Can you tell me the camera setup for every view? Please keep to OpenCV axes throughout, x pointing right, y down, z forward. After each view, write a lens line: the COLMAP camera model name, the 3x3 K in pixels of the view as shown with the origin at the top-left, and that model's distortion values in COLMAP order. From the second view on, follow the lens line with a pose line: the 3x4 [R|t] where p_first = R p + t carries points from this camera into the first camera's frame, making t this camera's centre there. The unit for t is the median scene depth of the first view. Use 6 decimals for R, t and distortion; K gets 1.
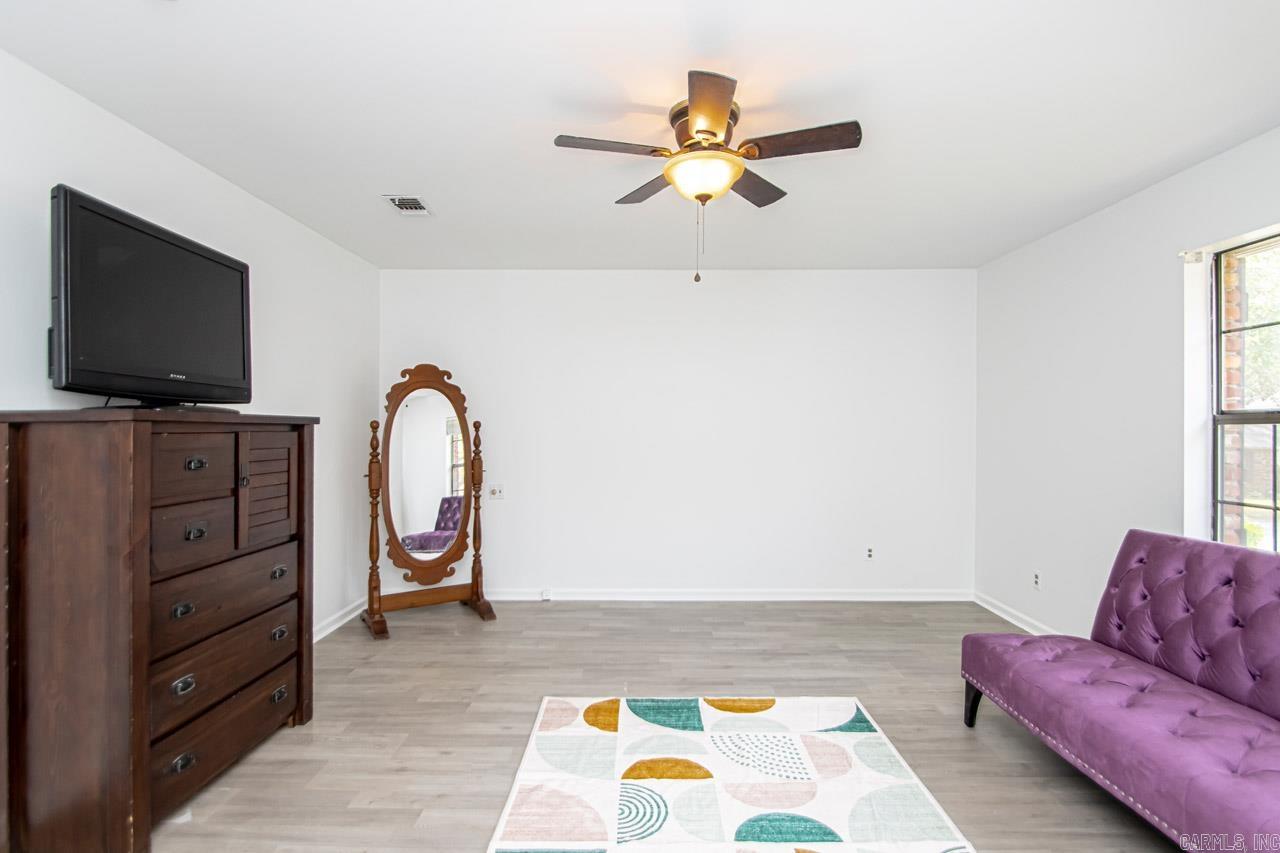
lens RADIAL K [[616.3, 0, 627.8], [0, 616.3, 424.5], [0, 0, 1]] dist [0.019784, -0.019063]
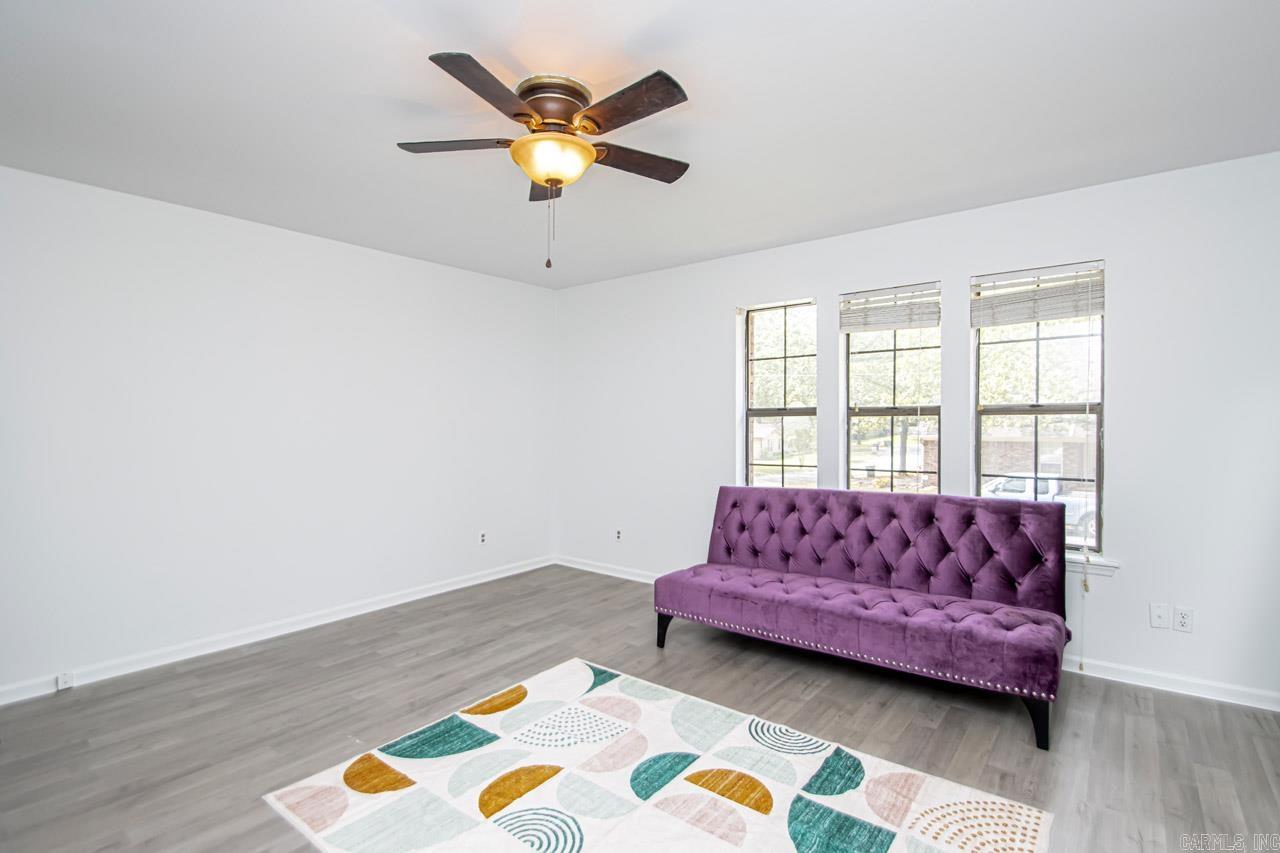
lens RADIAL K [[595.0, 0, 645.2], [0, 595.0, 423.8], [0, 0, 1]] dist [0.015217, -0.017135]
pose [[0.609578, -0.006420, 0.792700, -0.438308], [0.002485, 0.999978, 0.006188, 0.007497], [-0.792722, -0.001802, 0.609581, 0.249974]]
